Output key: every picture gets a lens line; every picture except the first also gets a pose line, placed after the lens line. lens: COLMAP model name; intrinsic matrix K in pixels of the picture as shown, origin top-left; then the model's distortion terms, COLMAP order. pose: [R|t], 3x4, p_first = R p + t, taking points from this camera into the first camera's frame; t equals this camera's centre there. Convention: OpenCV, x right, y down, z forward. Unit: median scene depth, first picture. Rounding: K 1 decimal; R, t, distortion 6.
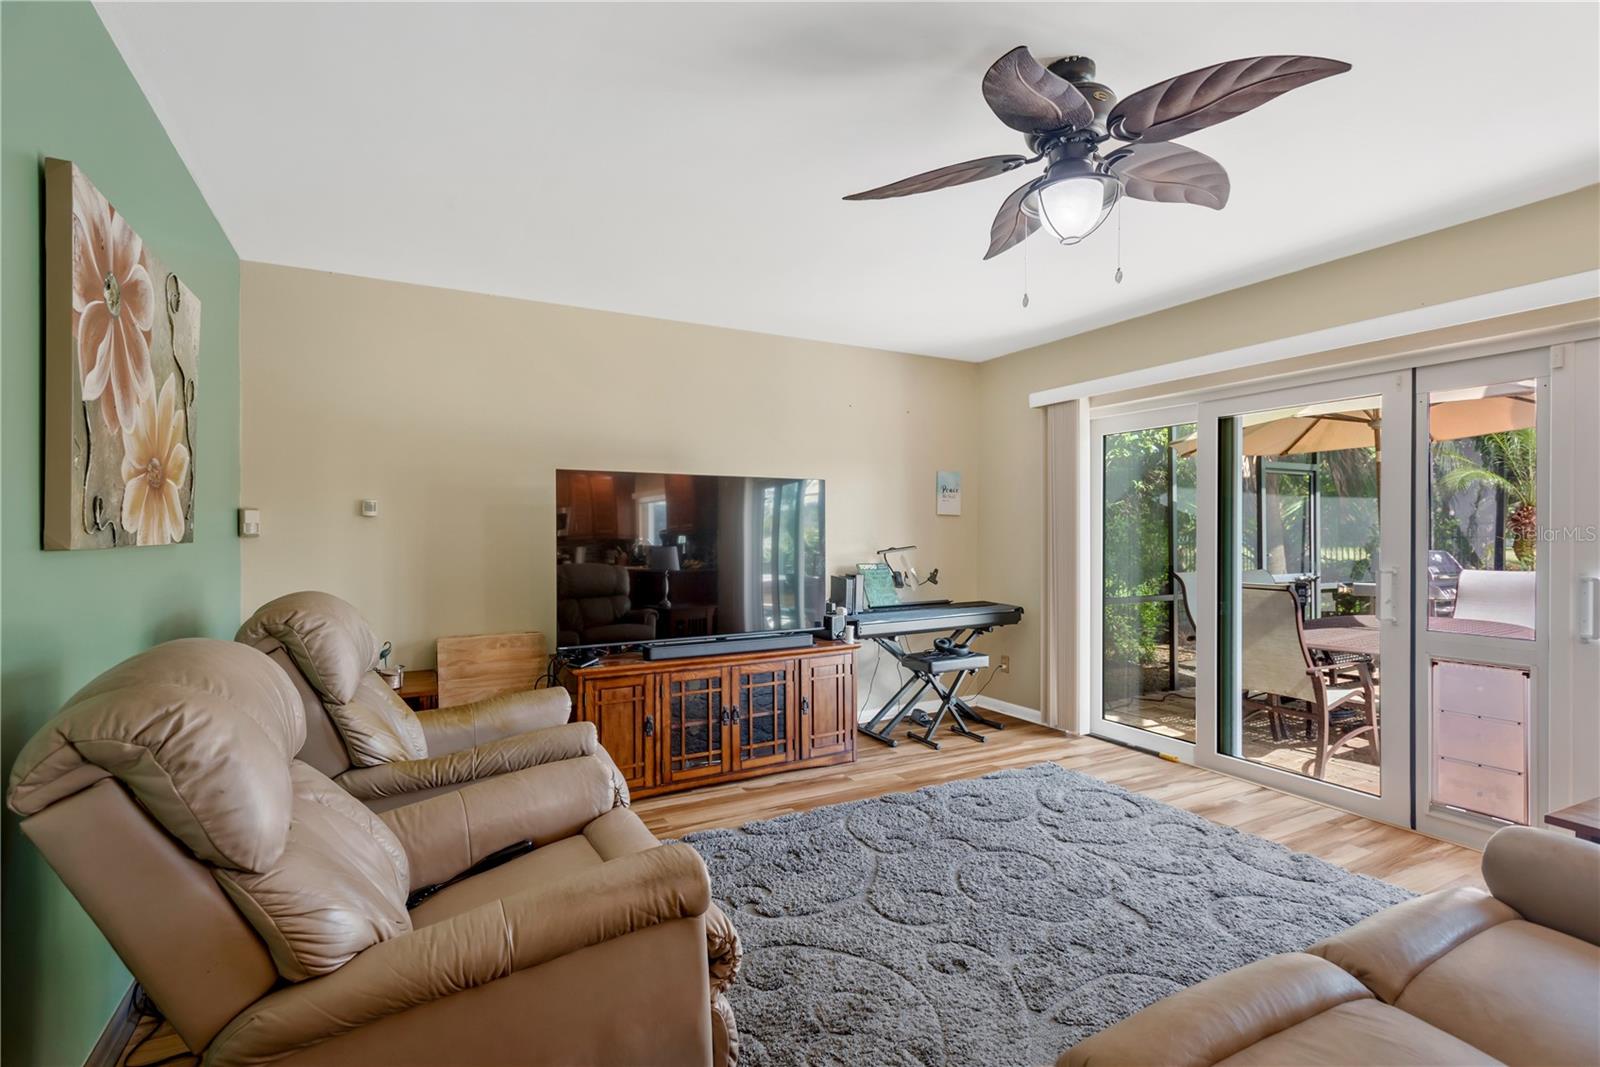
lens RADIAL K [[741.9, 0, 798.2], [0, 741.9, 531.6], [0, 0, 1]] dist [0.012178, -0.002537]
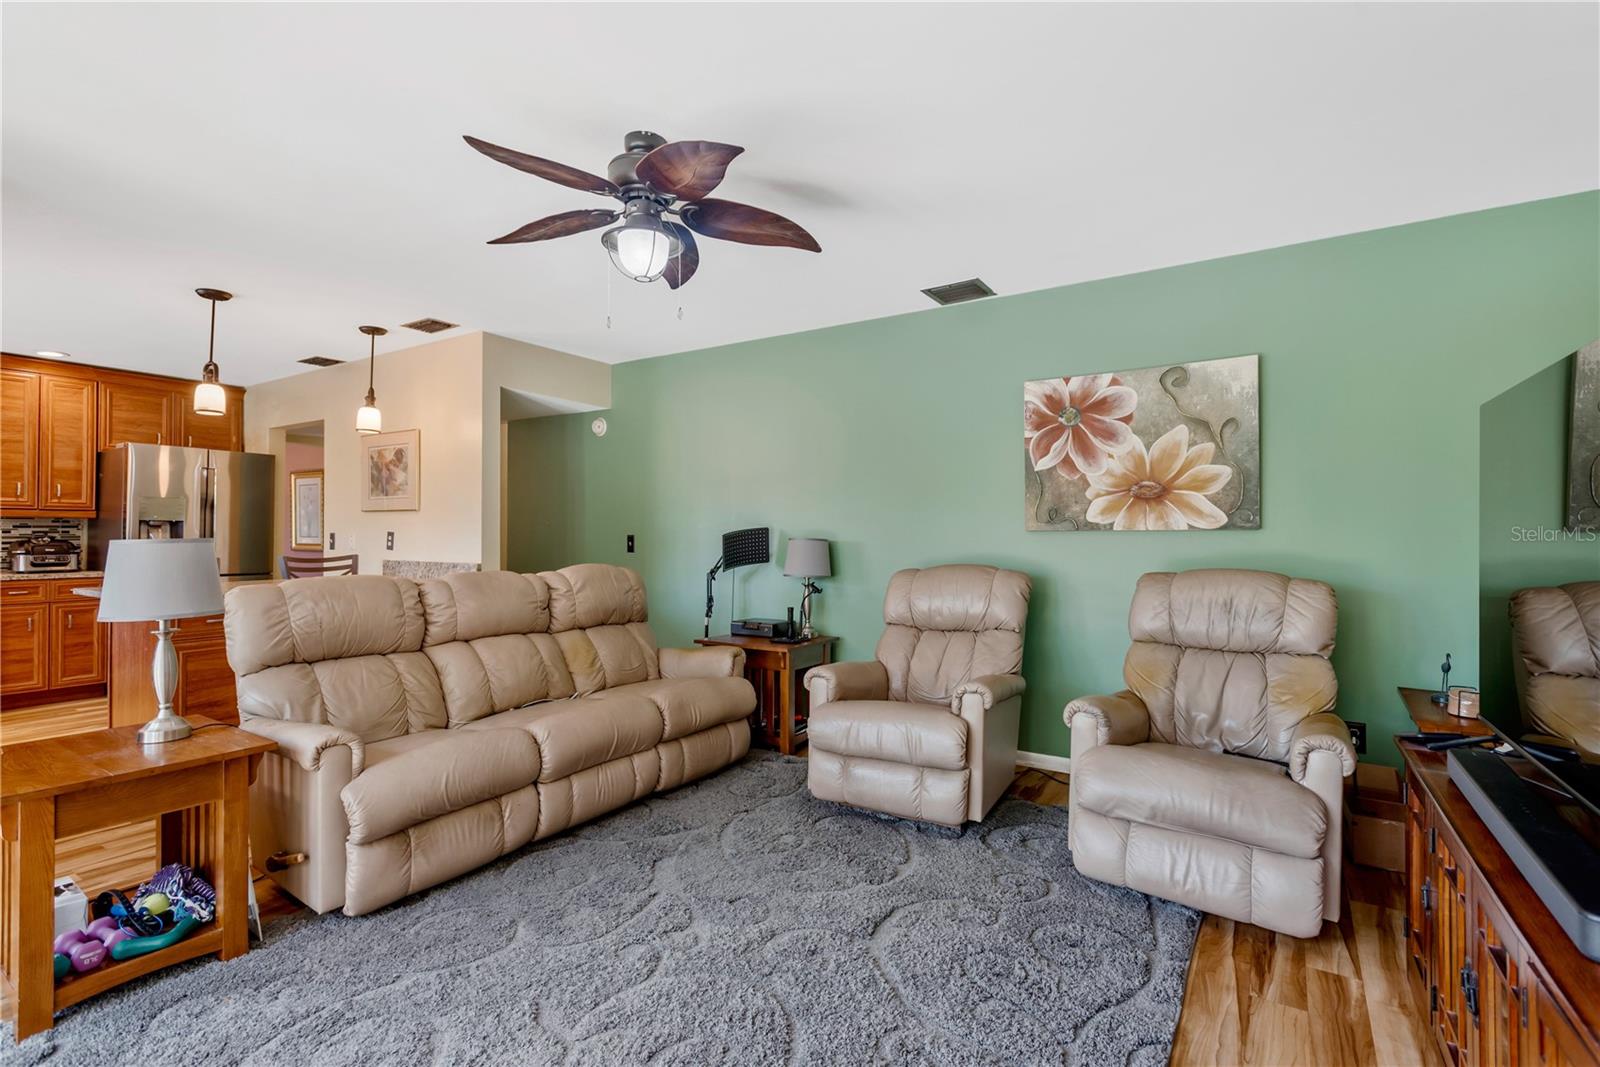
lens RADIAL K [[741.9, 0, 799.5], [0, 741.9, 523.8], [0, 0, 1]] dist [0.012178, -0.002537]
pose [[-0.870521, 0.000842, -0.492131, 0.766942], [0.003453, 0.999984, -0.004398, 0.008074], [0.492119, -0.005528, -0.870510, 2.226745]]
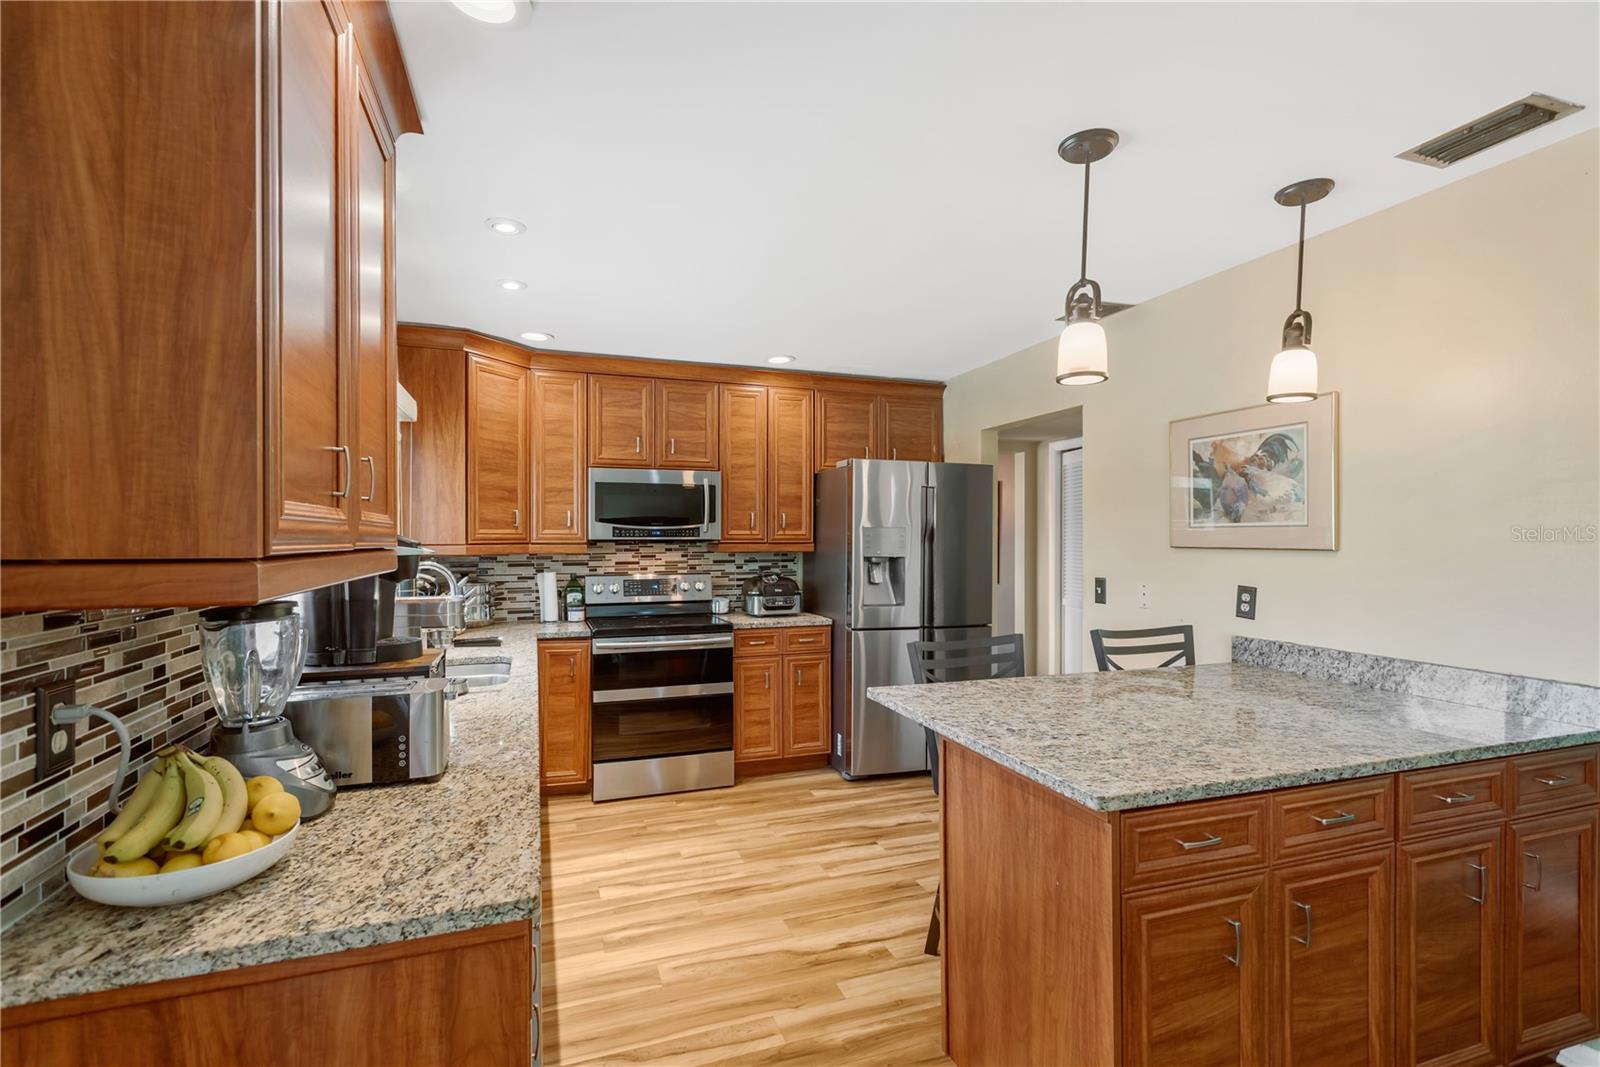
lens RADIAL K [[741.9, 0, 799.0], [0, 741.9, 540.5], [0, 0, 1]] dist [0.012178, -0.002537]
pose [[-0.988730, 0.007489, 0.149522, 1.401840], [0.008678, 0.999936, 0.007298, -0.092447], [-0.149458, 0.008514, -0.988731, 0.763171]]
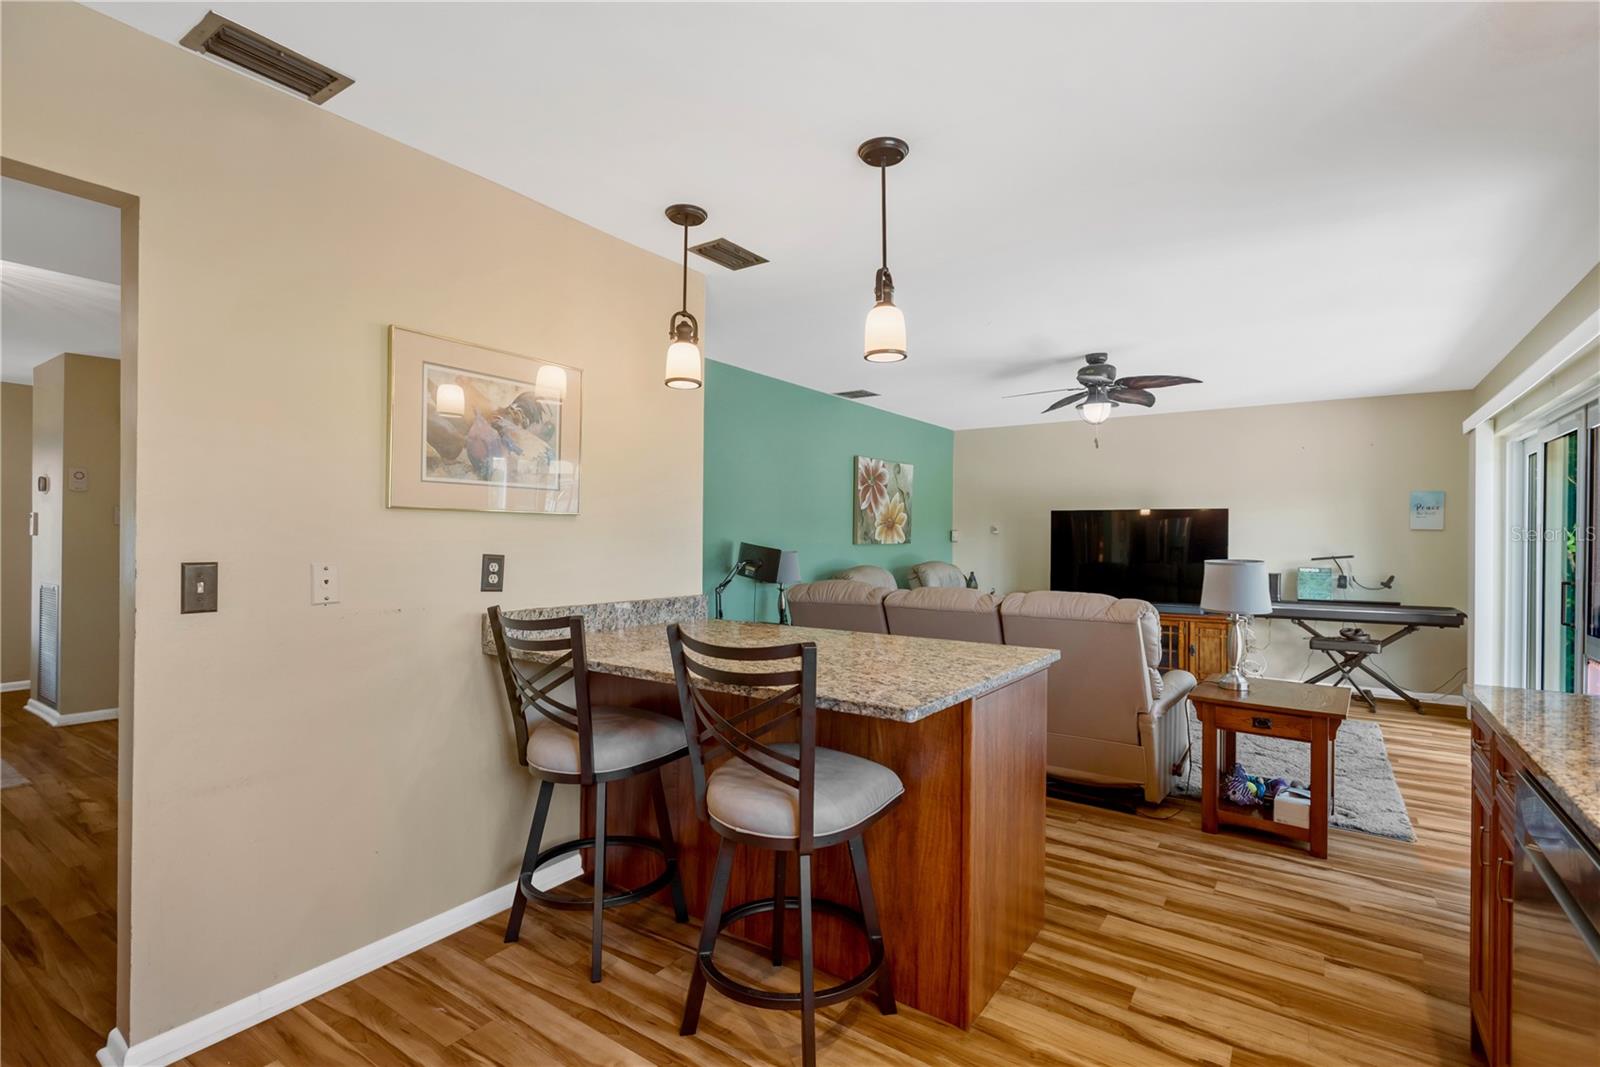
lens RADIAL K [[741.9, 0, 801.4], [0, 741.9, 538.4], [0, 0, 1]] dist [0.012178, -0.002537]
pose [[0.449365, 0.005747, -0.893330, 2.154533], [-0.006582, 0.999973, 0.003122, -0.016614], [0.893324, 0.004477, 0.449391, -0.975562]]
